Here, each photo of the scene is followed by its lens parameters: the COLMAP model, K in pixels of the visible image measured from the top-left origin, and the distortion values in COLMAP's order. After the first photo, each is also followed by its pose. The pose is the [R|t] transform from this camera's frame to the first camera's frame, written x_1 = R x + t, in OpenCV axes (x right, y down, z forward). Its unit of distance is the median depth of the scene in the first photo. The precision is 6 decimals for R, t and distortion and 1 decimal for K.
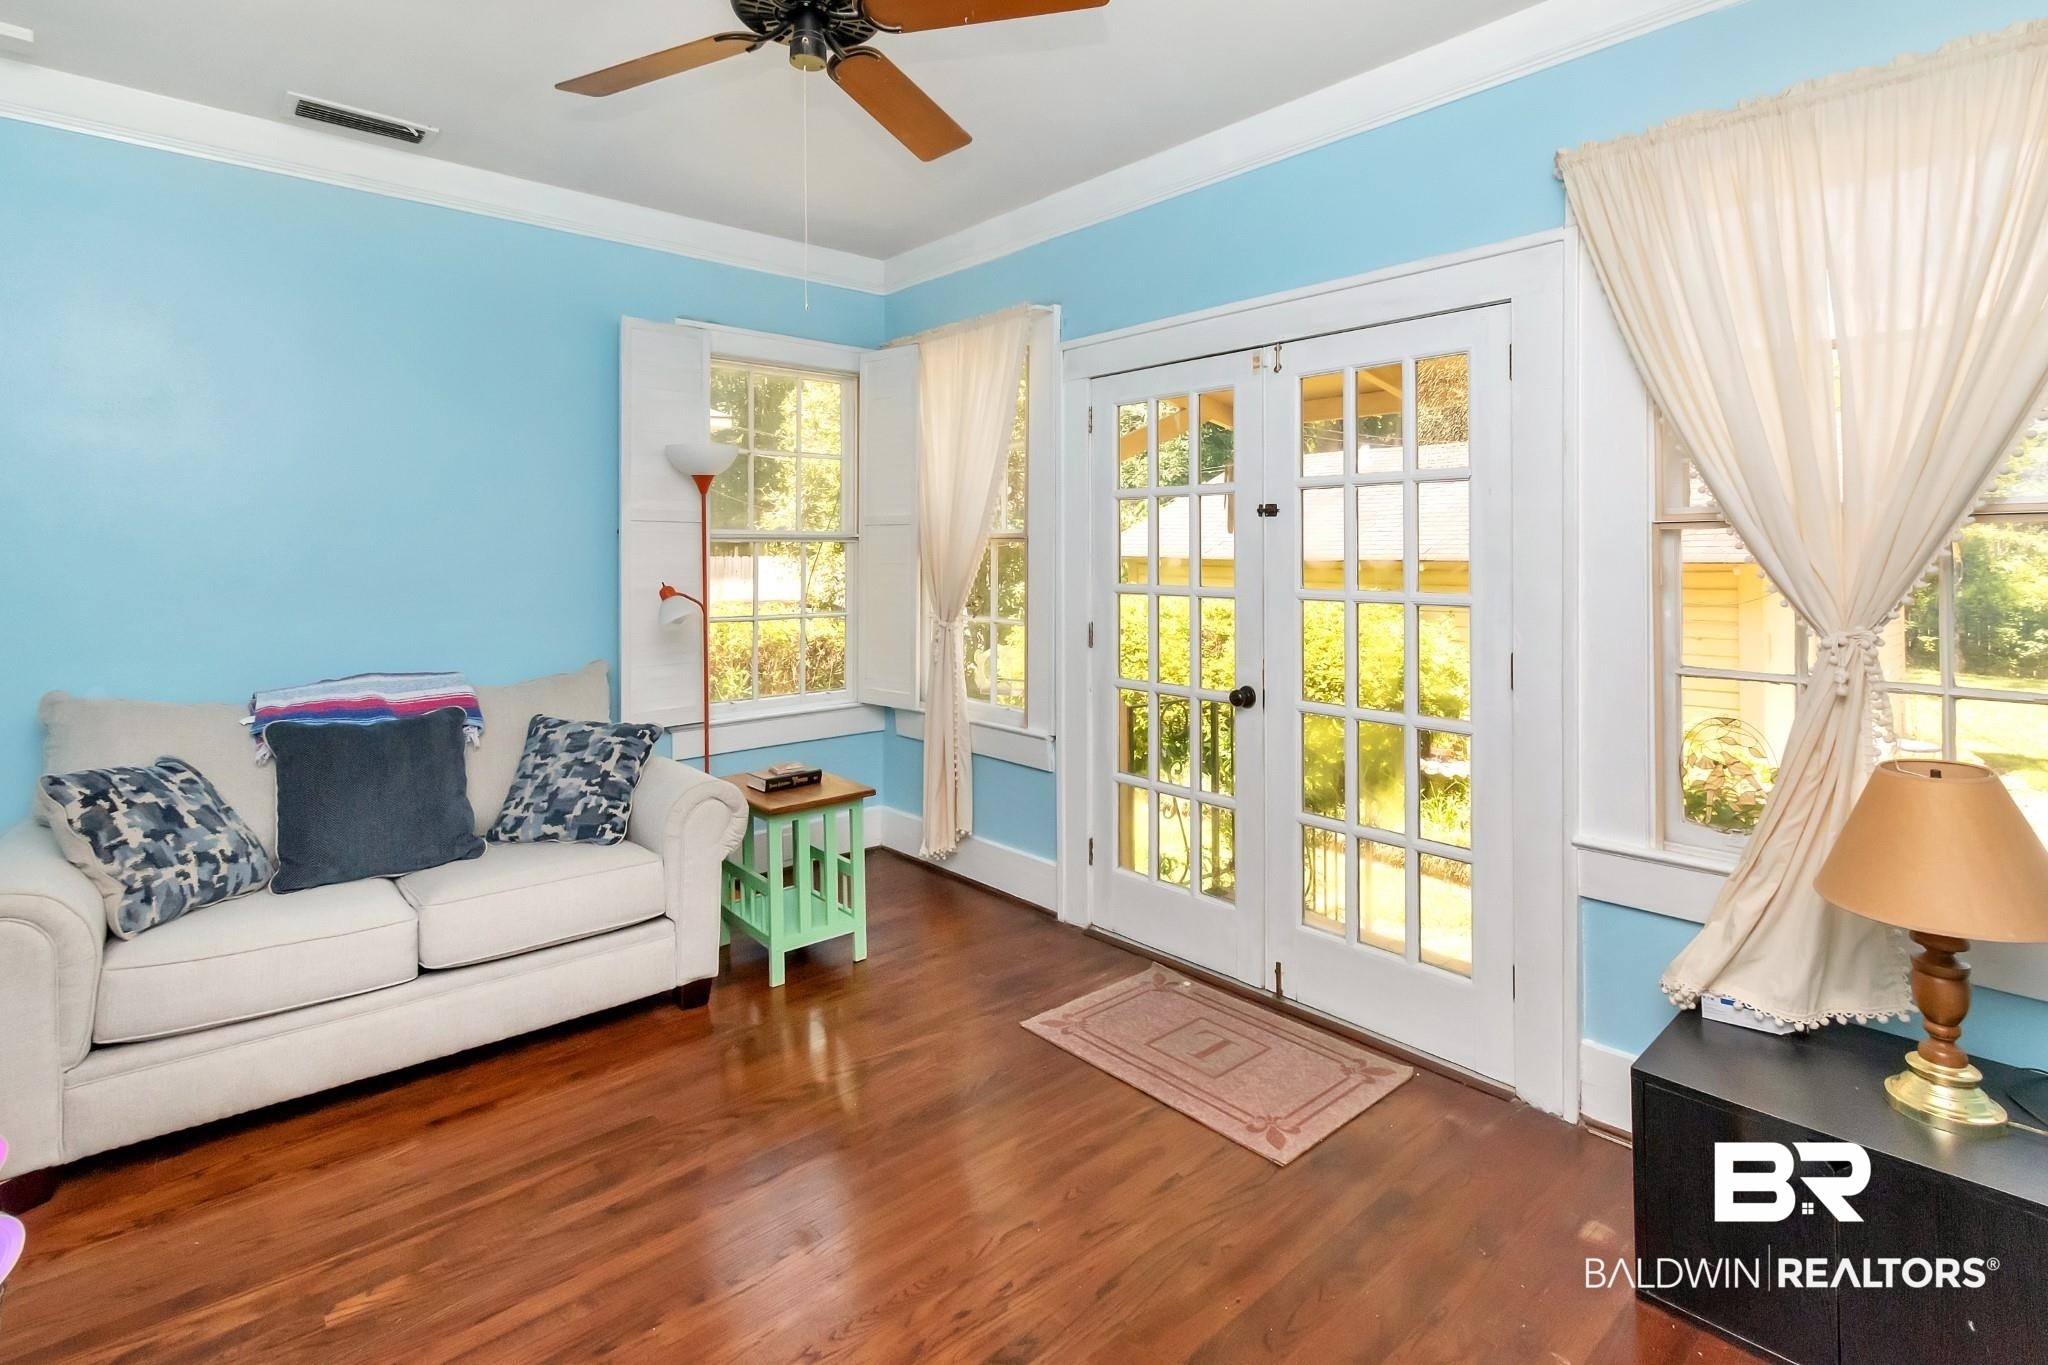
lens RADIAL K [[982.5, 0, 1053.1], [0, 982.5, 555.7], [0, 0, 1]] dist [-0.005153, -0.000970]
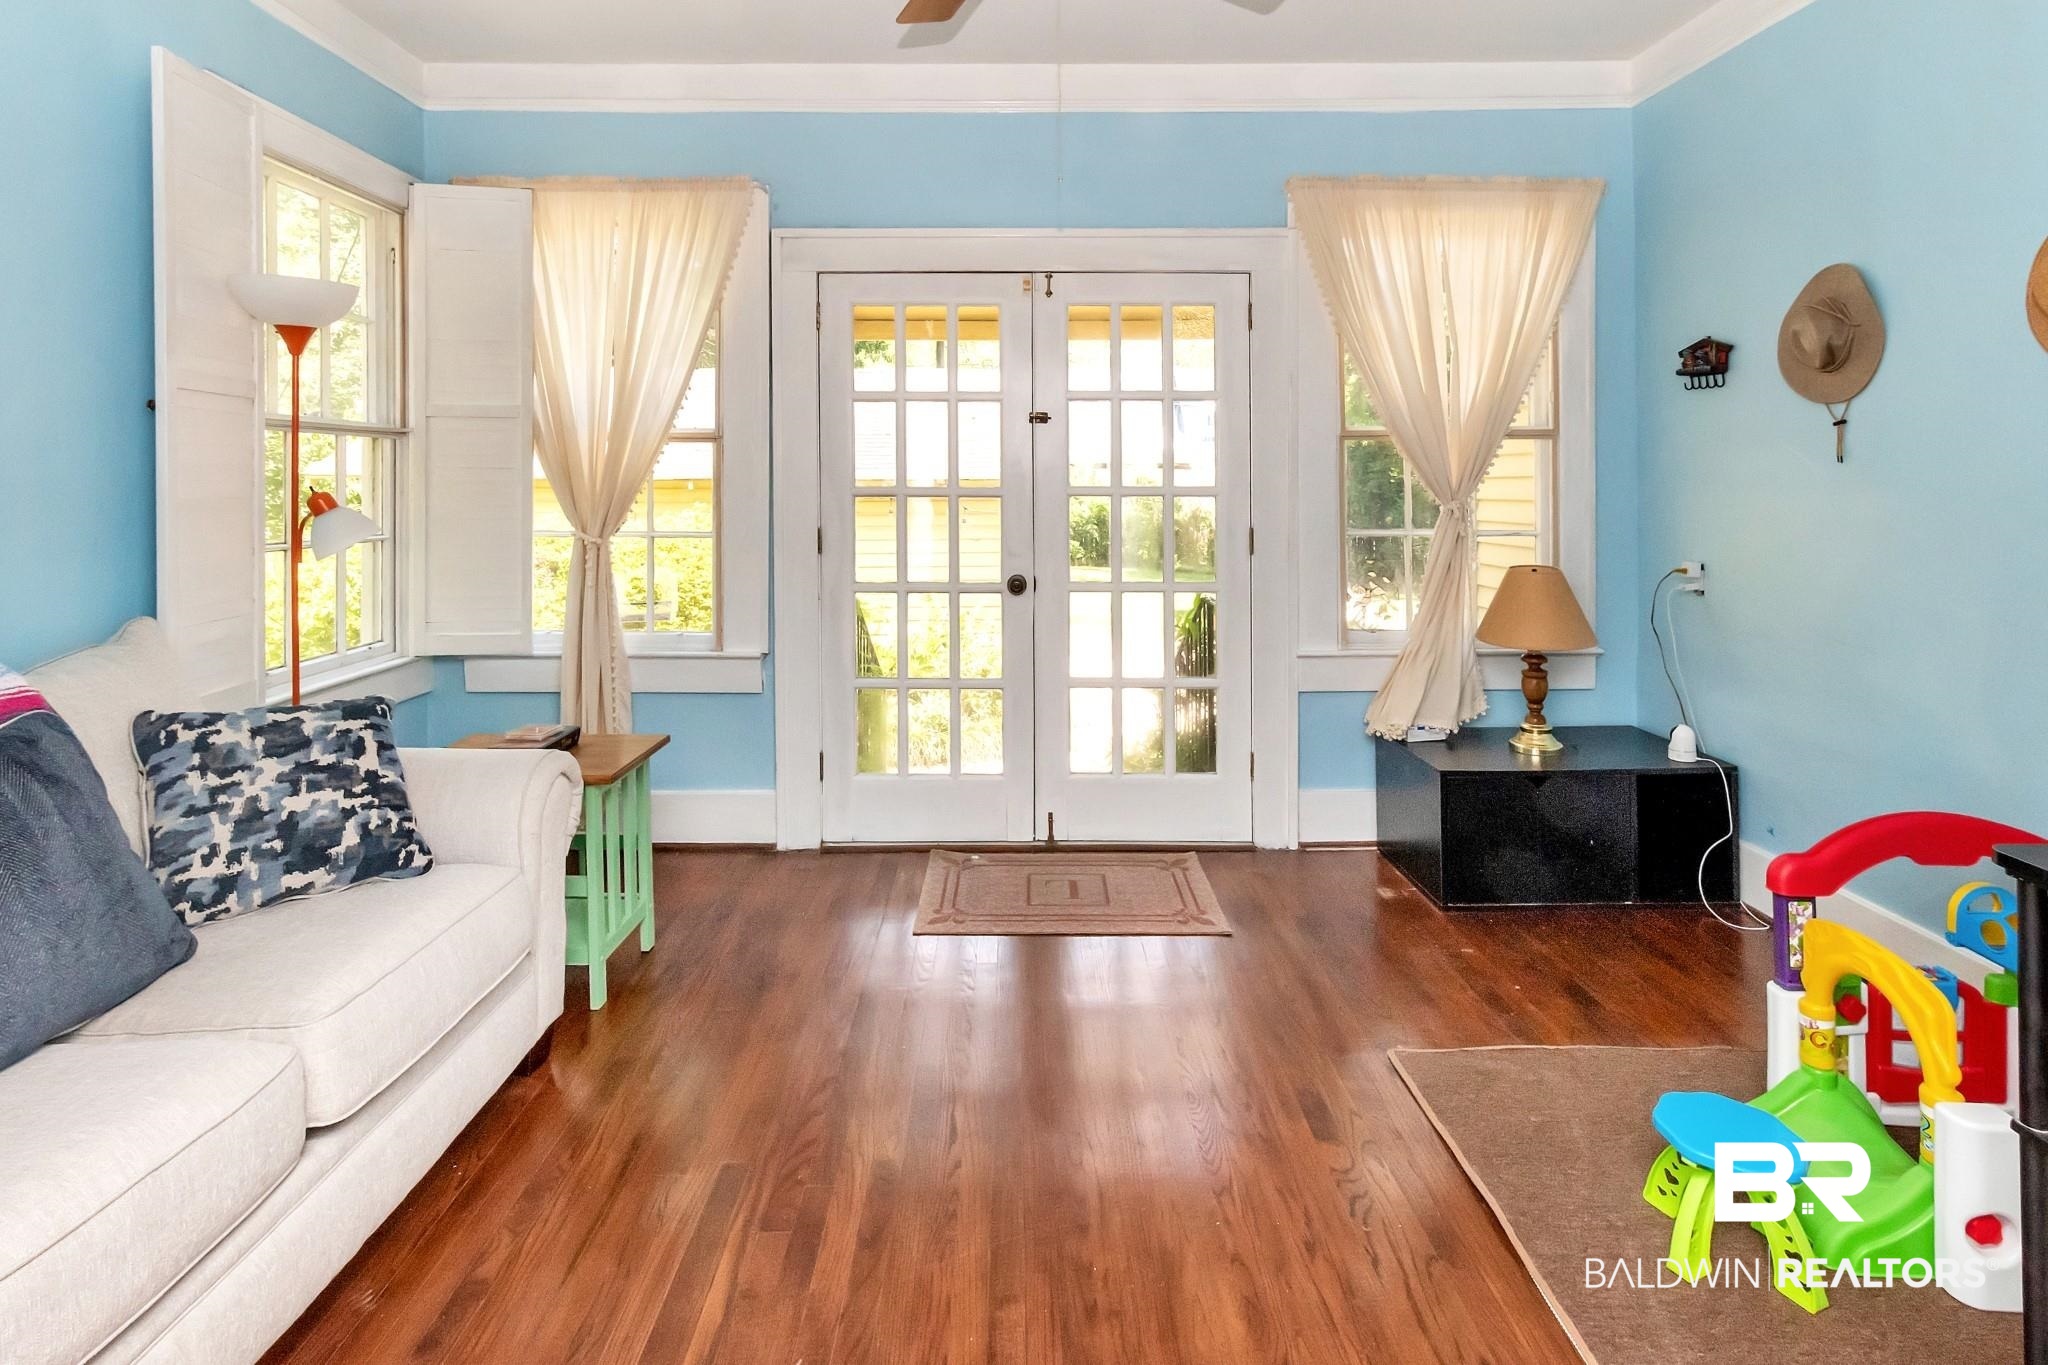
lens RADIAL K [[992.0, 0, 1021.0], [0, 992.0, 492.3], [0, 0, 1]] dist [0.024828, -0.025703]
pose [[0.679731, -0.007430, 0.733423, -0.652840], [0.001389, 0.999960, 0.008842, 0.030409], [-0.733460, -0.004991, 0.679714, 0.239938]]
